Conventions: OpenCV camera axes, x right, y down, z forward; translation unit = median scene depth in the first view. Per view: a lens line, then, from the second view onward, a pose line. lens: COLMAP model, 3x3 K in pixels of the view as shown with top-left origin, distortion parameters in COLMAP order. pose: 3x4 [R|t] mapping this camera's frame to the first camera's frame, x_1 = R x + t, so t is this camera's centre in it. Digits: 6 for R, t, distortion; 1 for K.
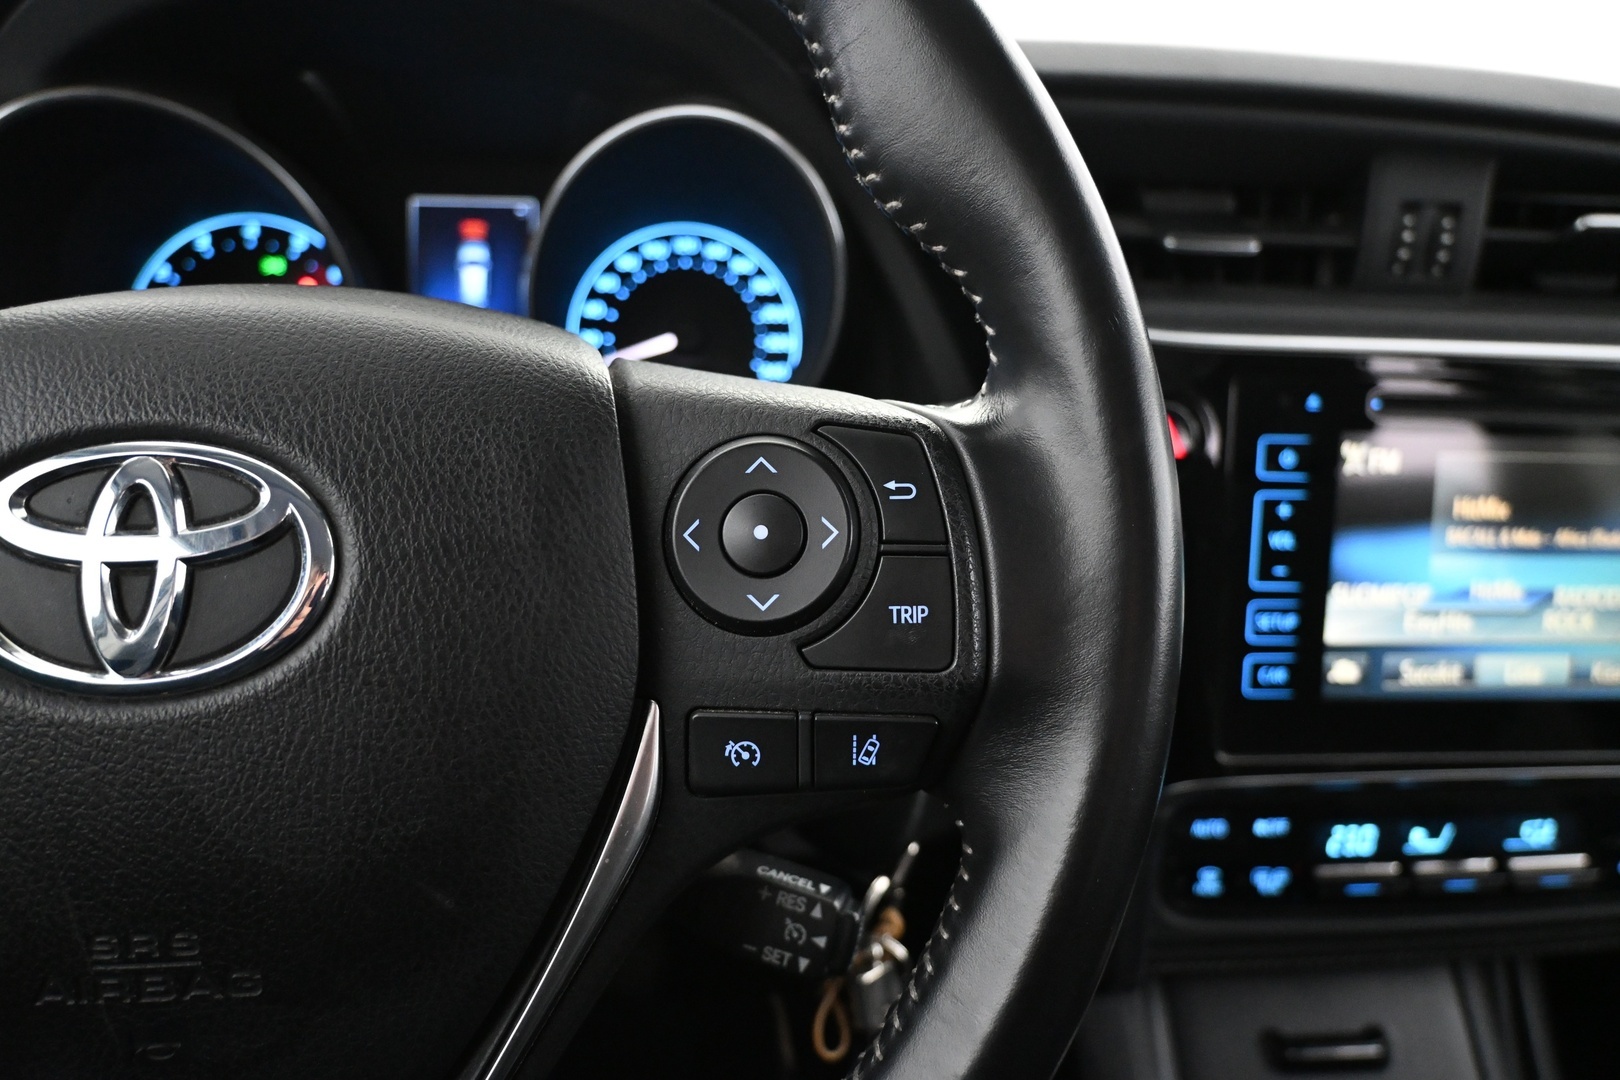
lens RADIAL K [[1217.5, 0, 810.0], [0, 1217.5, 540.0], [0, 0, 1]] dist [0.002575, -0.005060]
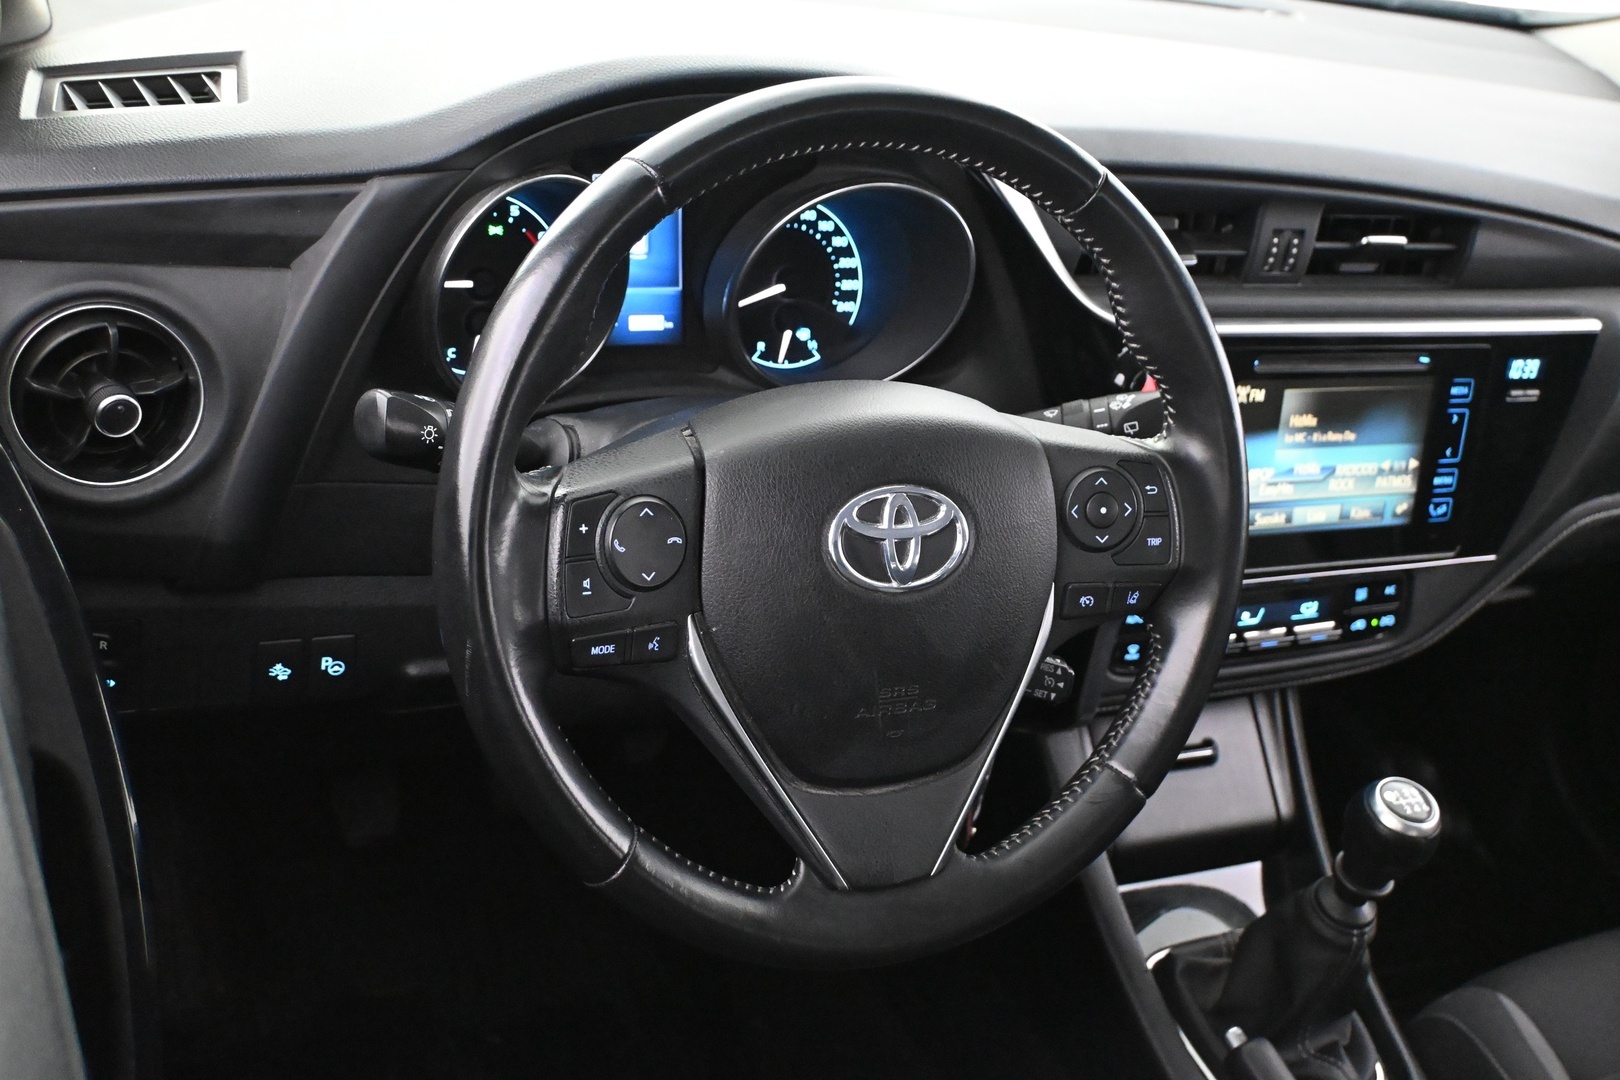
lens RADIAL K [[1963.2, 0, 810.0], [0, 1963.2, 540.0], [0, 0, 1]] dist [0.001679, 0.012116]
pose [[0.932922, -0.046415, 0.357073, -1.010010], [-0.020785, 0.983062, 0.182088, -0.330477], [-0.359477, -0.177296, 0.916156, -1.202029]]
